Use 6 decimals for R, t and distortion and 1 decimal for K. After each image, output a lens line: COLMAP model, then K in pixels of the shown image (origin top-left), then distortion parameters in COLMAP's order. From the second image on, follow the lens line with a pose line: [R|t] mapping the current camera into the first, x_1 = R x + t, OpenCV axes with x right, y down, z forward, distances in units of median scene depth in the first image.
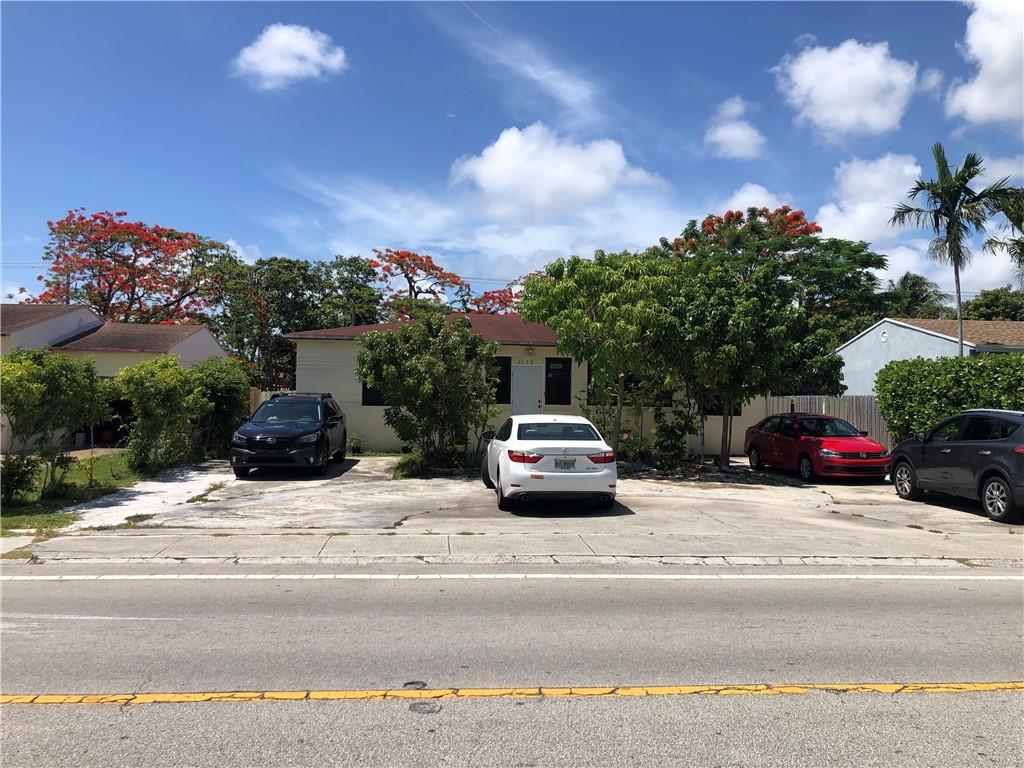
lens RADIAL K [[852.2, 0, 515.7], [0, 852.2, 378.1], [0, 0, 1]] dist [0.028248, -0.031407]
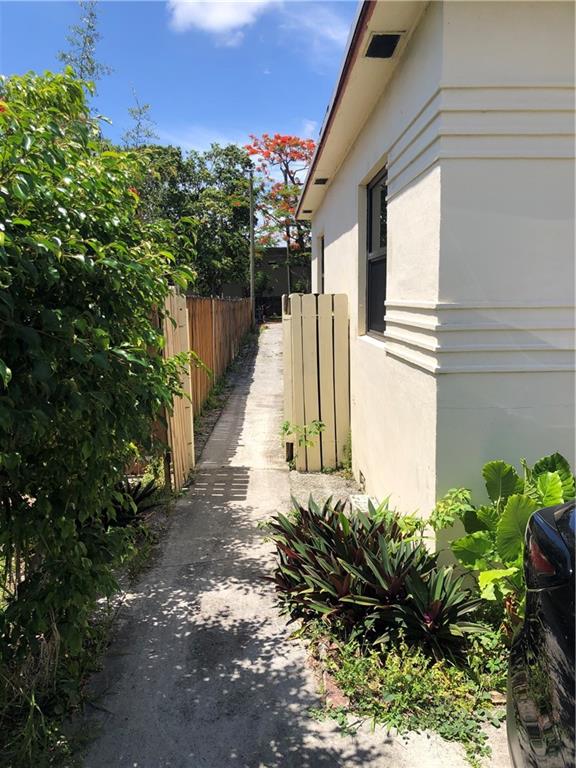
lens RADIAL K [[639.2, 0, 290.6], [0, 639.2, 383.7], [0, 0, 1]] dist [0.028248, -0.031407]
pose [[0.998369, -0.017809, -0.054237, -0.322645], [0.026110, 0.987345, 0.156421, 0.014928], [0.050765, -0.157582, 0.986200, 1.015222]]
